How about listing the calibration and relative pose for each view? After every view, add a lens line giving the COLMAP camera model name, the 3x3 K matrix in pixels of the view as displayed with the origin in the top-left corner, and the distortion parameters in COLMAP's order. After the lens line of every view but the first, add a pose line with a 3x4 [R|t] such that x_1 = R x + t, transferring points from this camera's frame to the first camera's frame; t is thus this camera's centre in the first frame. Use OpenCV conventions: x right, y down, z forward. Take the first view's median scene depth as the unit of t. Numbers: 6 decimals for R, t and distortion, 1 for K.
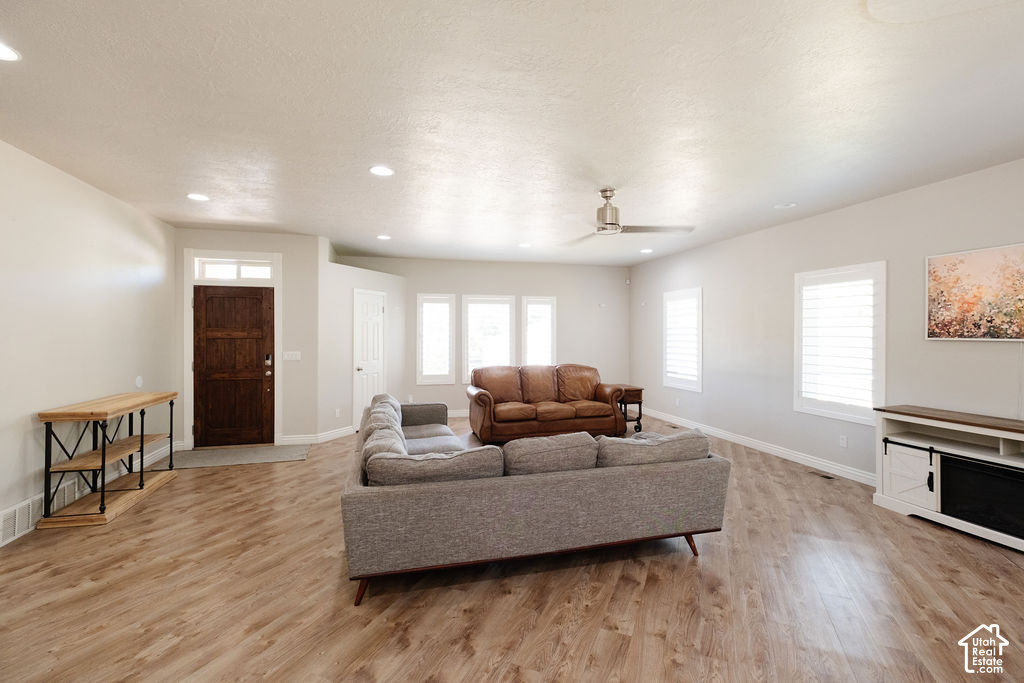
lens RADIAL K [[461.0, 0, 527.7], [0, 461.0, 331.5], [0, 0, 1]] dist [0.000946, -0.003058]
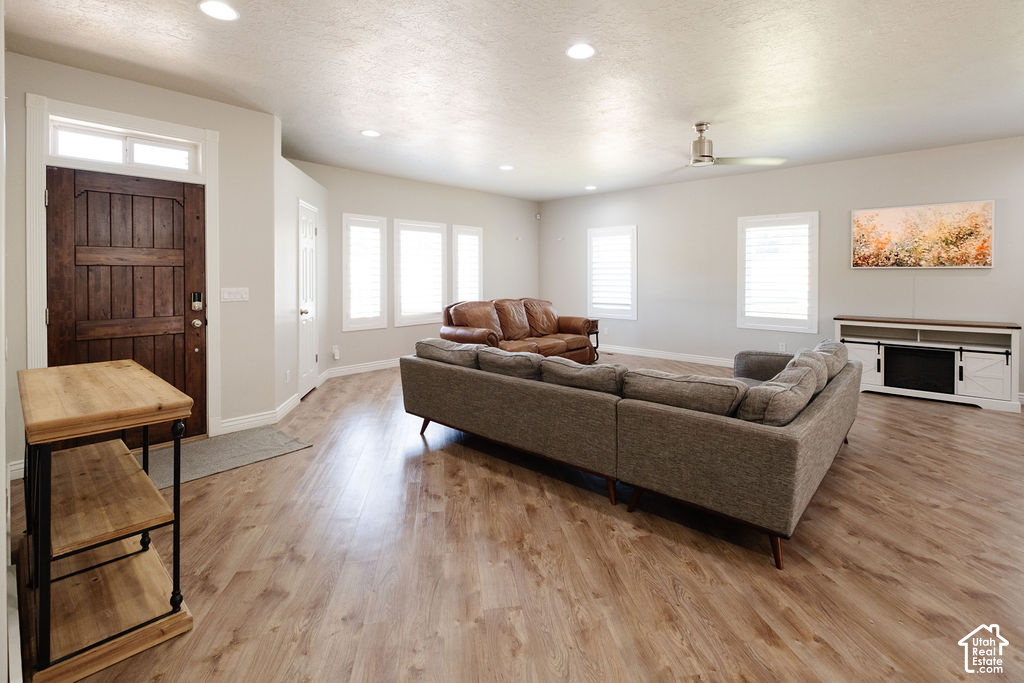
lens RADIAL K [[461.0, 0, 554.5], [0, 461.0, 274.2], [0, 0, 1]] dist [0.000946, -0.003058]
pose [[0.839066, -0.001391, 0.544028, -0.679392], [-0.000992, 0.999991, 0.004087, 0.030651], [-0.544028, -0.003969, 0.839057, 0.300986]]
